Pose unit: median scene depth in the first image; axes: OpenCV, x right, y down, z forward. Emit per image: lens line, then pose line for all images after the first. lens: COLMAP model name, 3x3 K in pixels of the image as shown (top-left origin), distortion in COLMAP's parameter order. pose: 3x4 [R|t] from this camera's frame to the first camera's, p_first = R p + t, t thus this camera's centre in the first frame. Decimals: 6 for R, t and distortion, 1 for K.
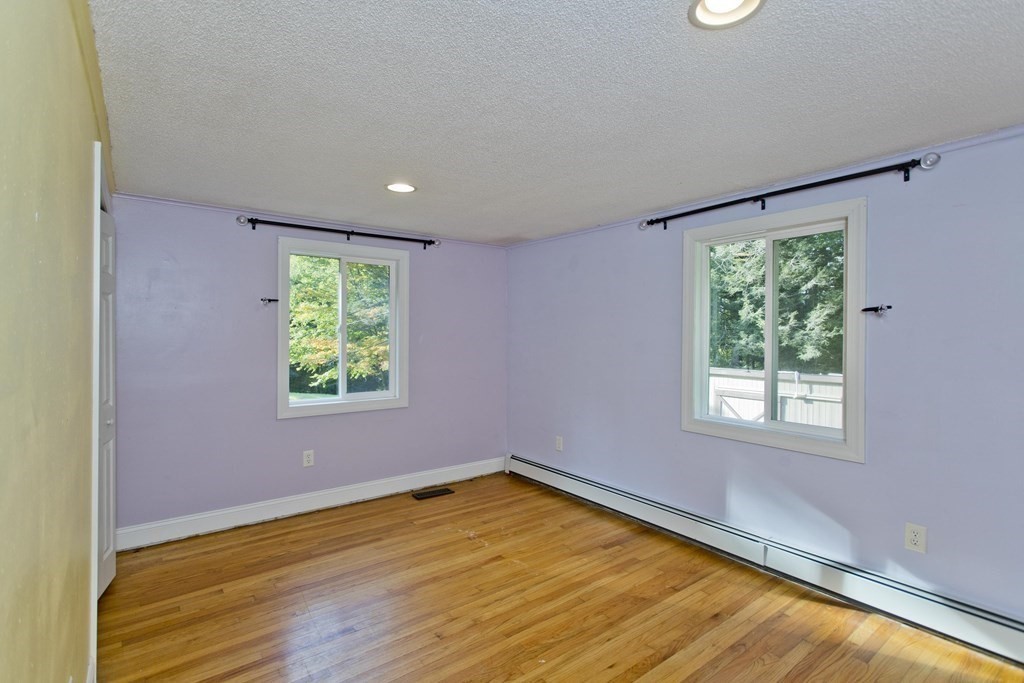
lens RADIAL K [[491.5, 0, 509.6], [0, 491.5, 336.1], [0, 0, 1]] dist [-0.001569, 0.001309]
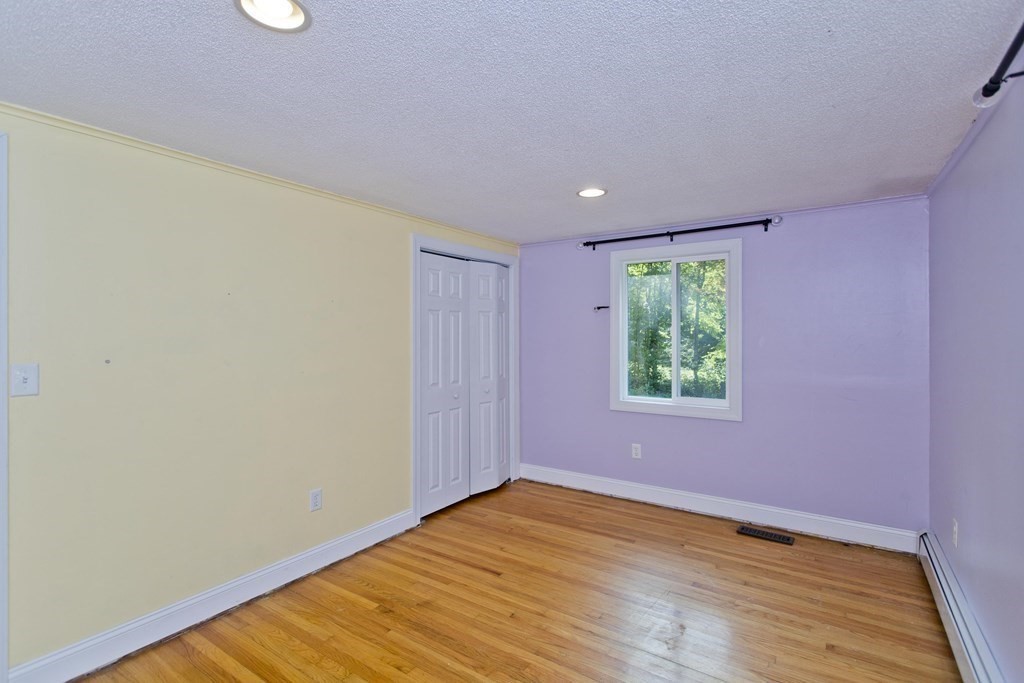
lens RADIAL K [[491.5, 0, 509.5], [0, 491.5, 342.5], [0, 0, 1]] dist [-0.001569, 0.001309]
pose [[0.298159, 0.004837, -0.954504, 0.869617], [0.000505, 0.999986, 0.005225, 0.004780], [0.954516, -0.002040, 0.298152, 0.657503]]
